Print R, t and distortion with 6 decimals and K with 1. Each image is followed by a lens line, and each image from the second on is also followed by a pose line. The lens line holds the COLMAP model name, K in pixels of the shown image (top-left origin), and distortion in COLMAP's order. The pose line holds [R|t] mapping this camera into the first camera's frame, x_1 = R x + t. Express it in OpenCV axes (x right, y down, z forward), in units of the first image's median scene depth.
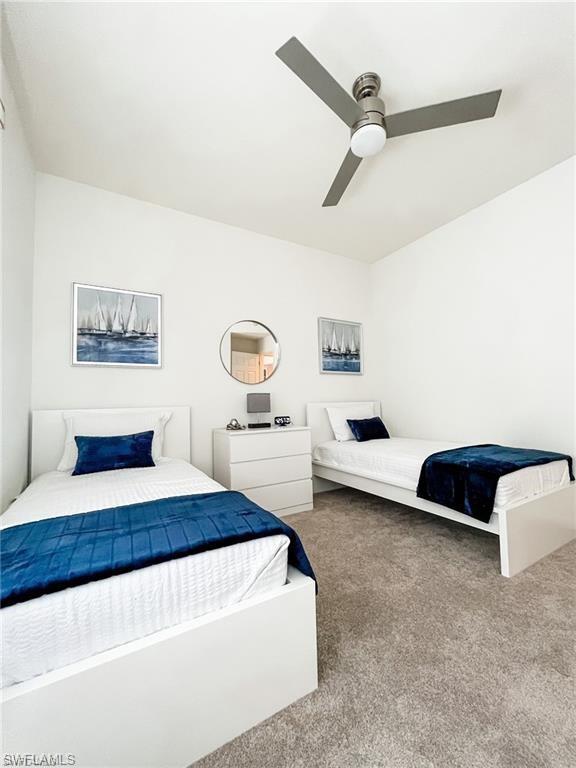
lens RADIAL K [[313.0, 0, 291.9], [0, 313.0, 384.9], [0, 0, 1]] dist [-0.000539, -0.000292]
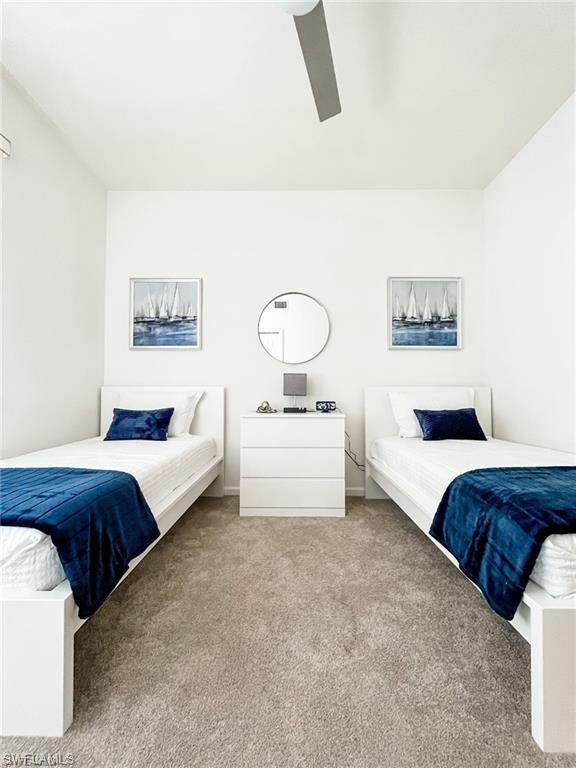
lens RADIAL K [[313.0, 0, 291.9], [0, 313.0, 384.9], [0, 0, 1]] dist [-0.000539, -0.000292]
pose [[0.855034, 0.011311, -0.518448, 0.385286], [0.007495, 0.999388, 0.034166, 0.031296], [0.518517, -0.033098, 0.854426, 0.266696]]
